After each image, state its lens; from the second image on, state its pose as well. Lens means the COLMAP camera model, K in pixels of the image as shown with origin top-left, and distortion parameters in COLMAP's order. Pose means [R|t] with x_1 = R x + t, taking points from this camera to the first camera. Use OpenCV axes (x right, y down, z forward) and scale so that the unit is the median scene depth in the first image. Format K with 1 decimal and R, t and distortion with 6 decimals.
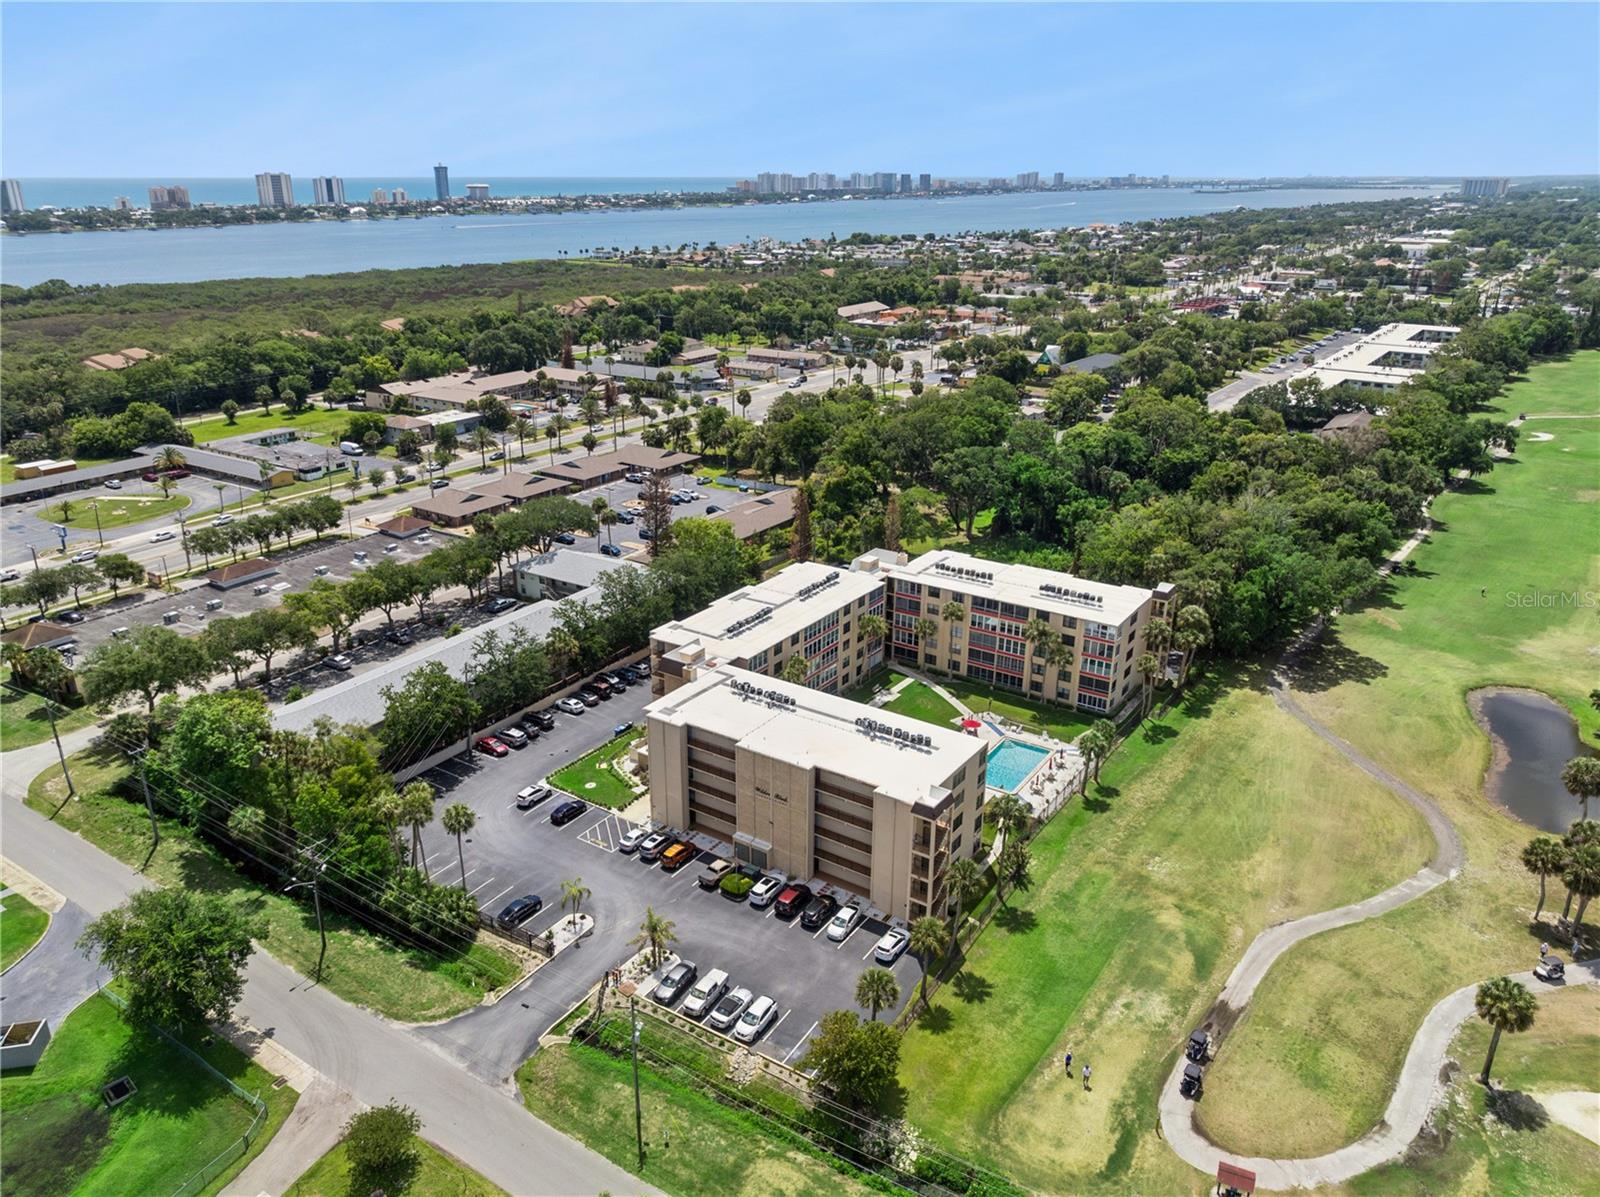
lens RADIAL K [[1114.3, 0, 799.8], [0, 1114.3, 625.9], [0, 0, 1]] dist [0.054841, -0.084804]
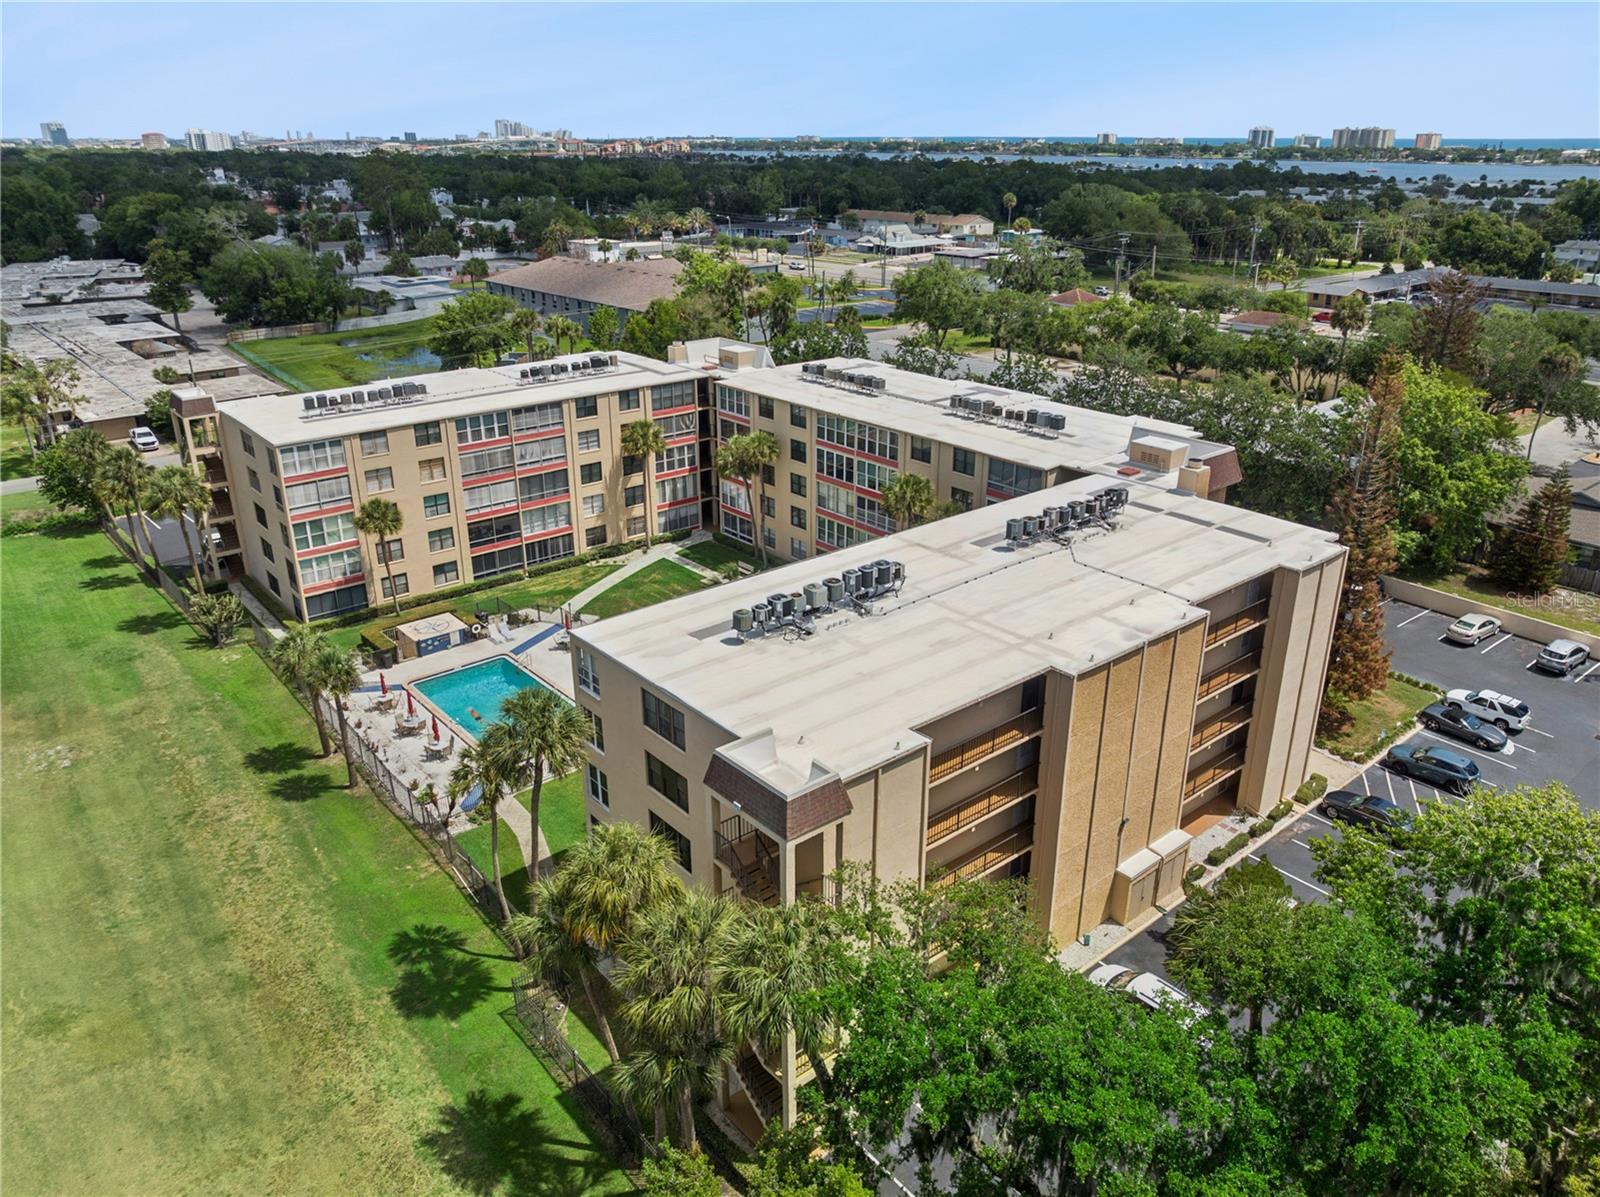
lens RADIAL K [[1128.3, 0, 800.0], [0, 1128.3, 598.5], [0, 0, 1]] dist [-0.035673, 0.031032]
pose [[-0.276005, 0.364396, -0.889403, 0.600367], [-0.355936, 0.820808, 0.446748, -0.187664], [0.892822, 0.439875, -0.096846, 1.207956]]
